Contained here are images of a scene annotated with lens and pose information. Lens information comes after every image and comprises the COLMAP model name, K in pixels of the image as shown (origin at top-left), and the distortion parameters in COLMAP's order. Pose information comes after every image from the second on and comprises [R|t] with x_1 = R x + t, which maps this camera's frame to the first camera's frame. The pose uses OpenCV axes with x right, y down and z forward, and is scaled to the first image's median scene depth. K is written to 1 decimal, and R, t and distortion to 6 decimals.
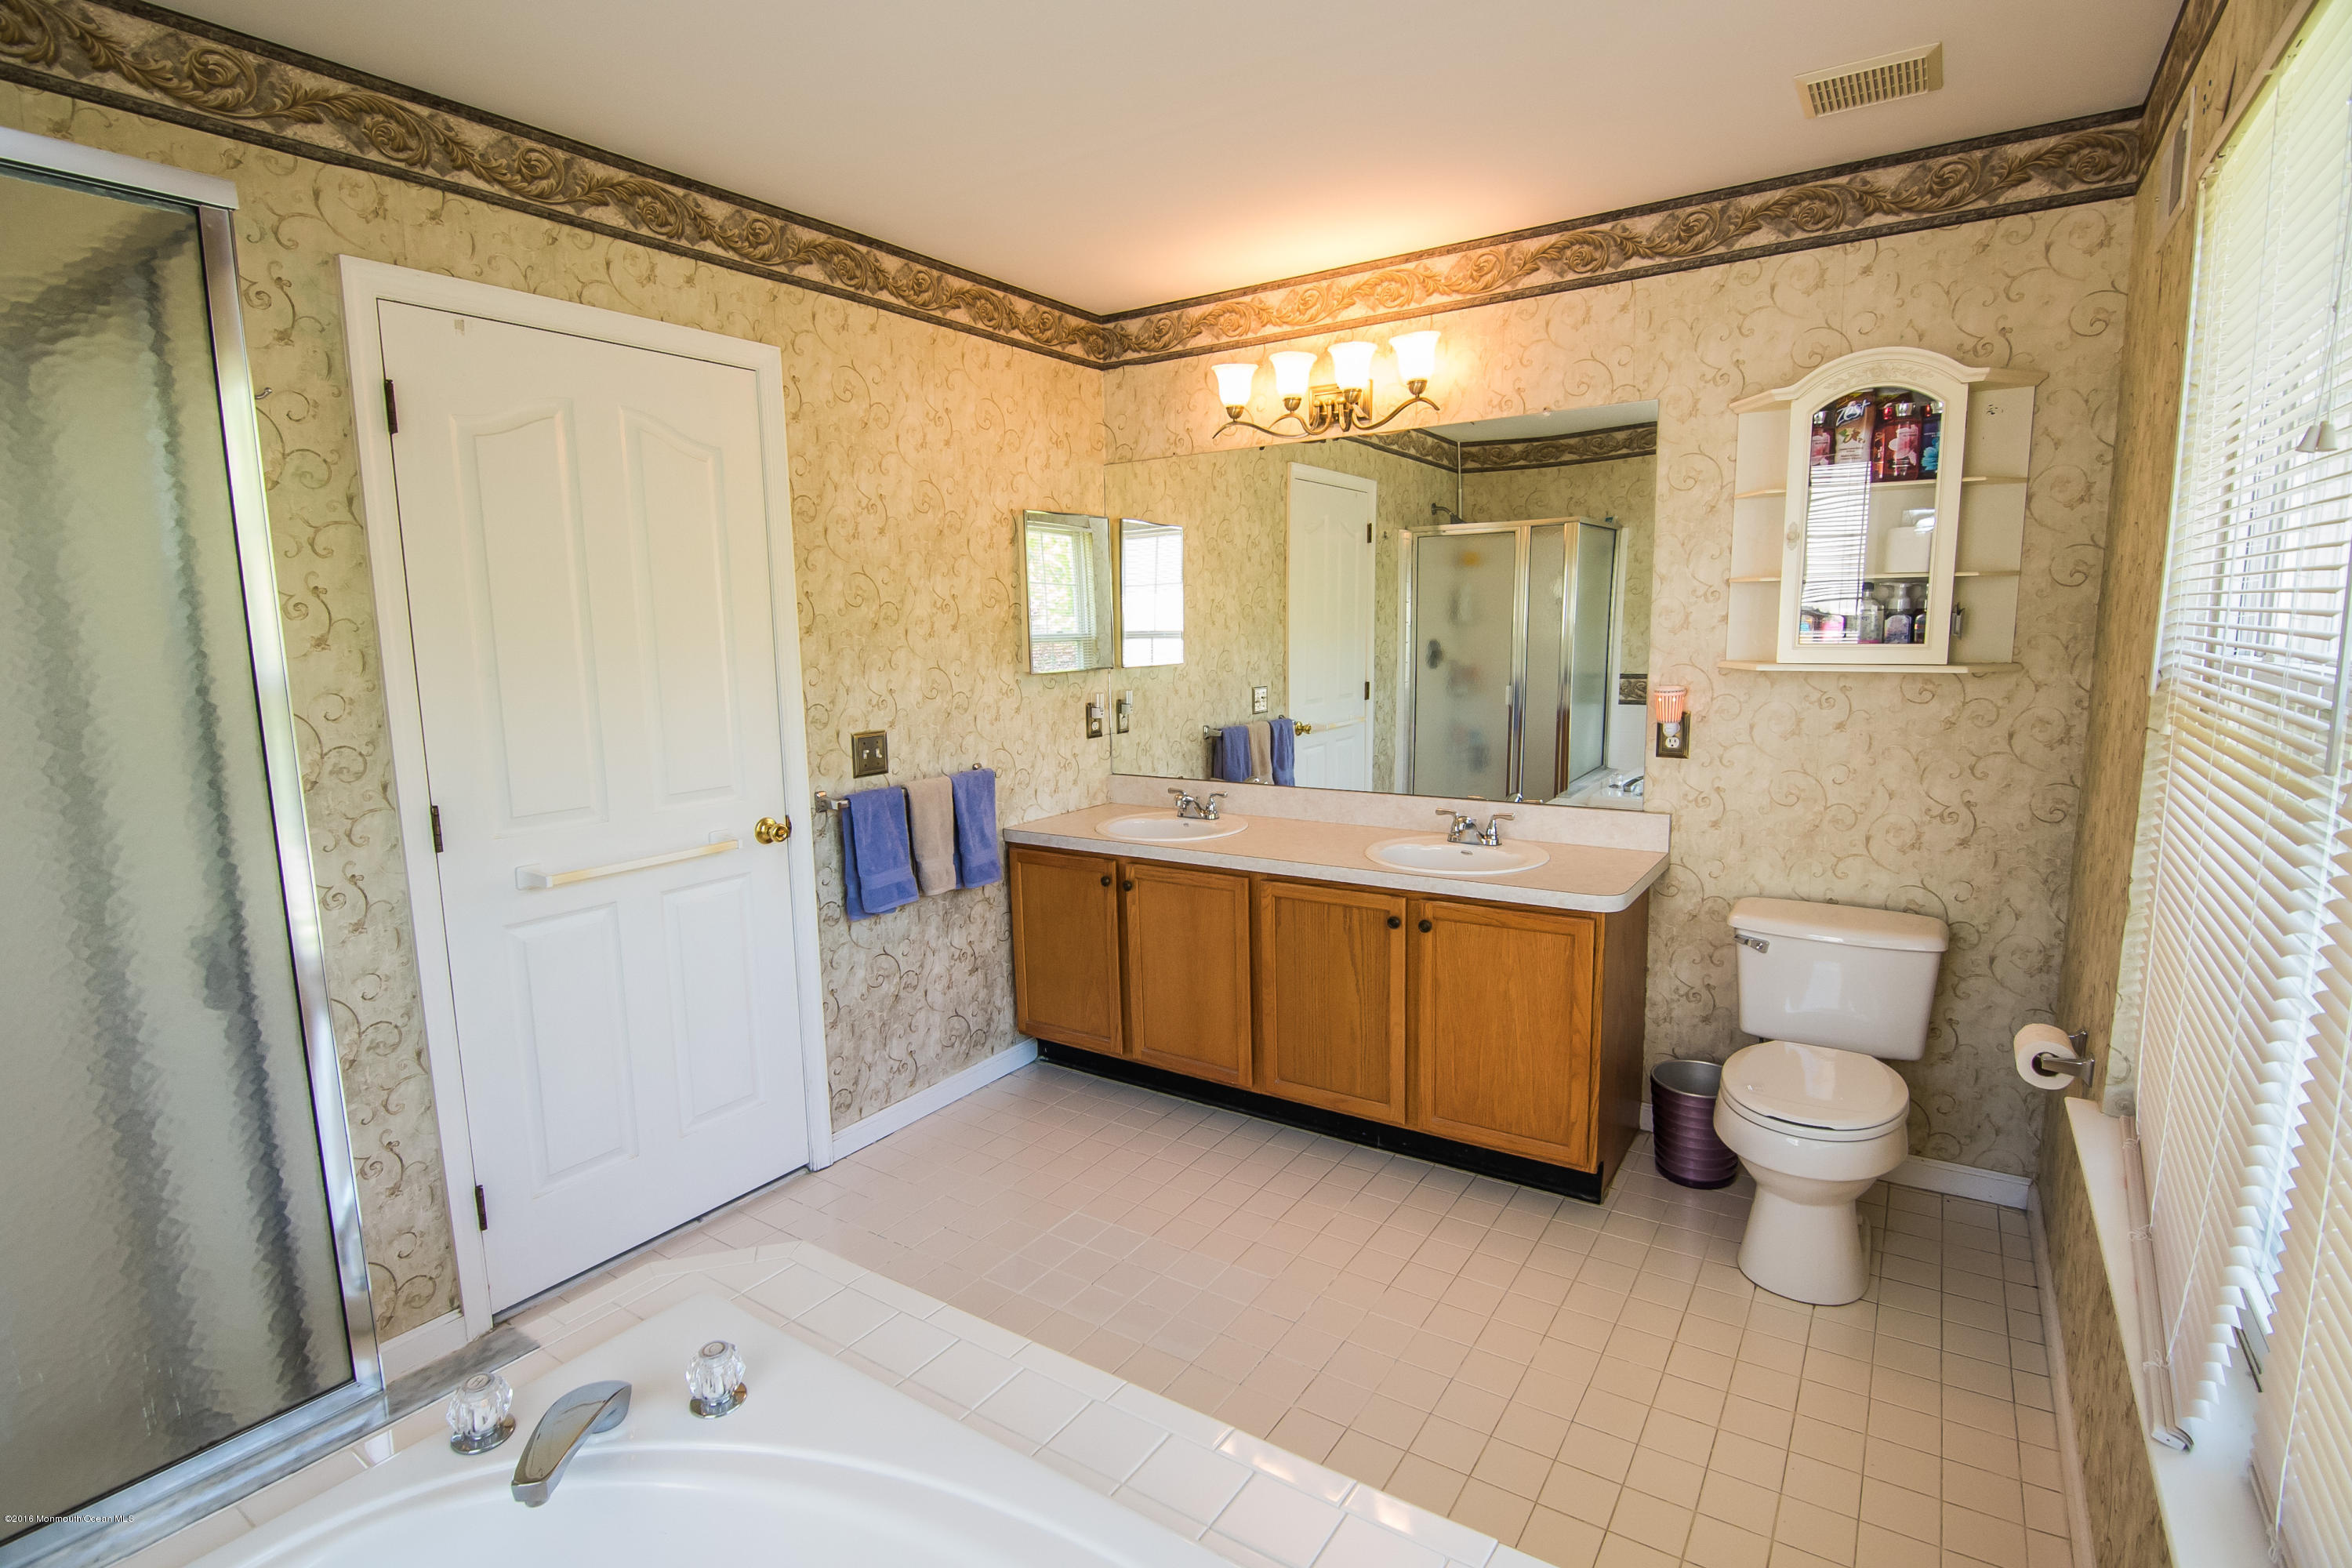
lens RADIAL K [[1132.2, 0, 1164.2], [0, 1132.2, 814.6], [0, 0, 1]] dist [-0.004013, -0.014344]
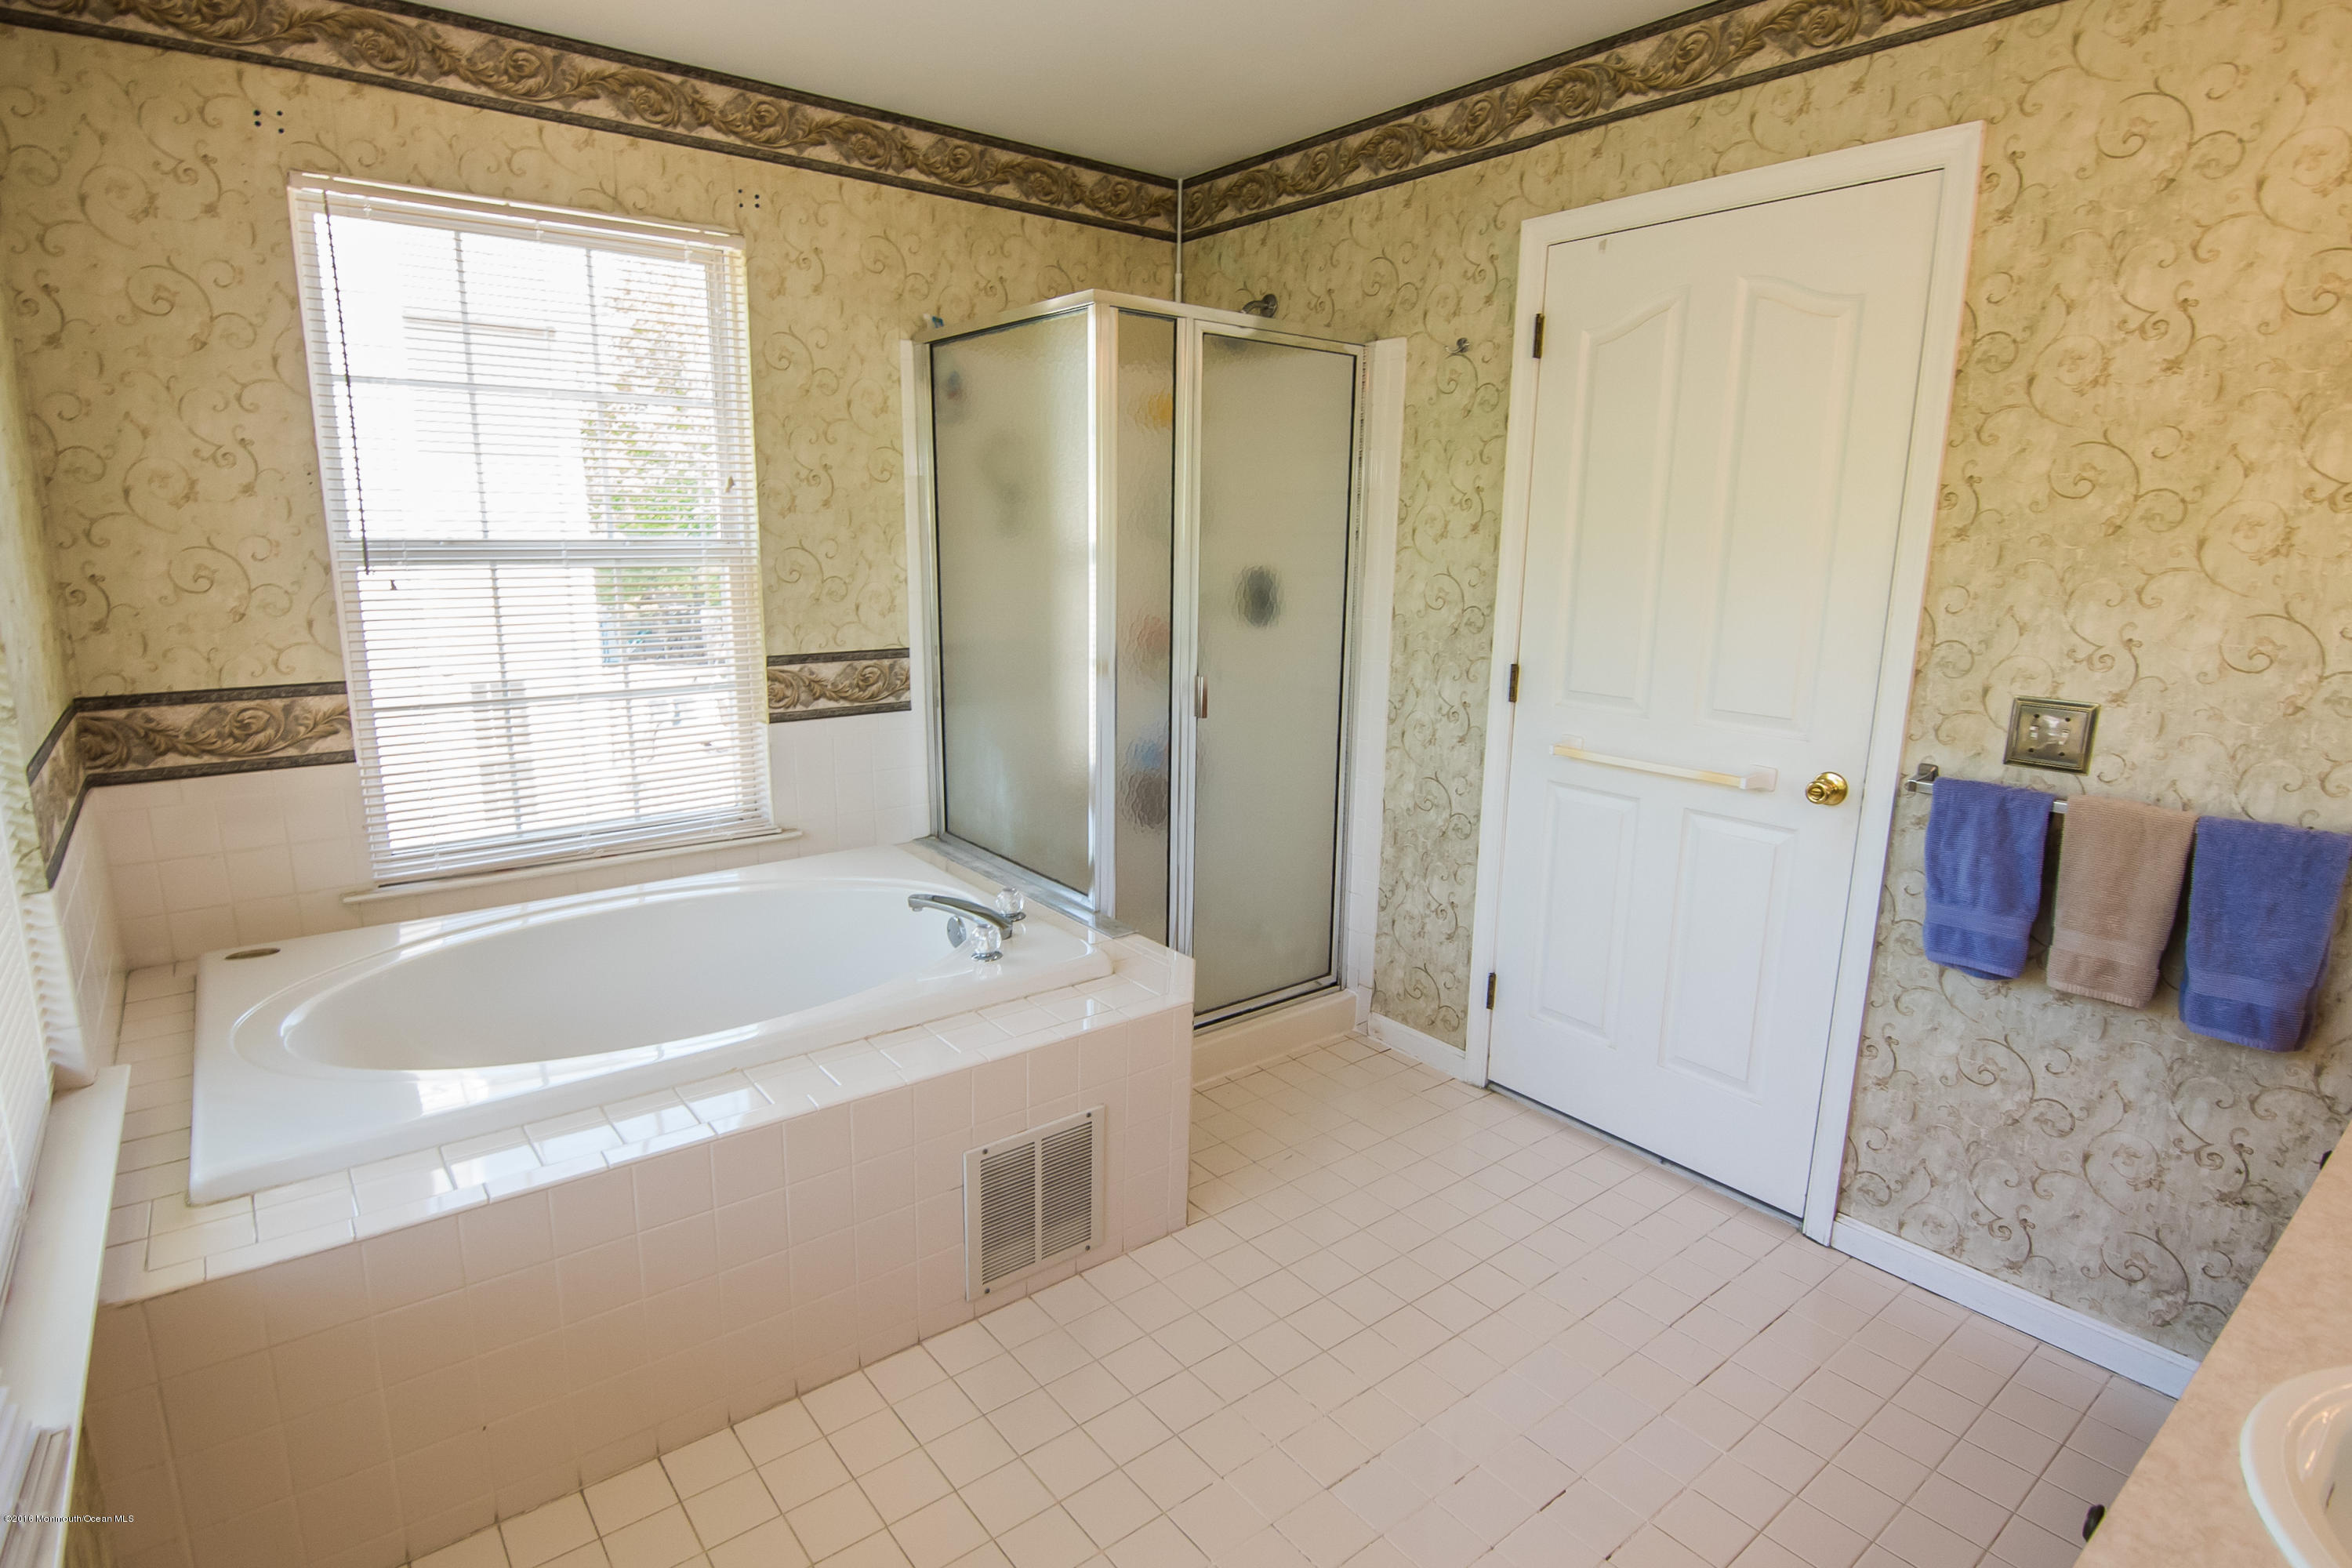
lens RADIAL K [[1175.8, 0, 1170.8], [0, 1175.8, 786.5], [0, 0, 1]] dist [-0.005766, -0.013798]
pose [[-0.297595, 0.223984, -0.928045, 0.545503], [-0.163101, 0.945869, 0.280587, -0.142627], [0.940657, 0.234866, -0.244954, 0.783695]]
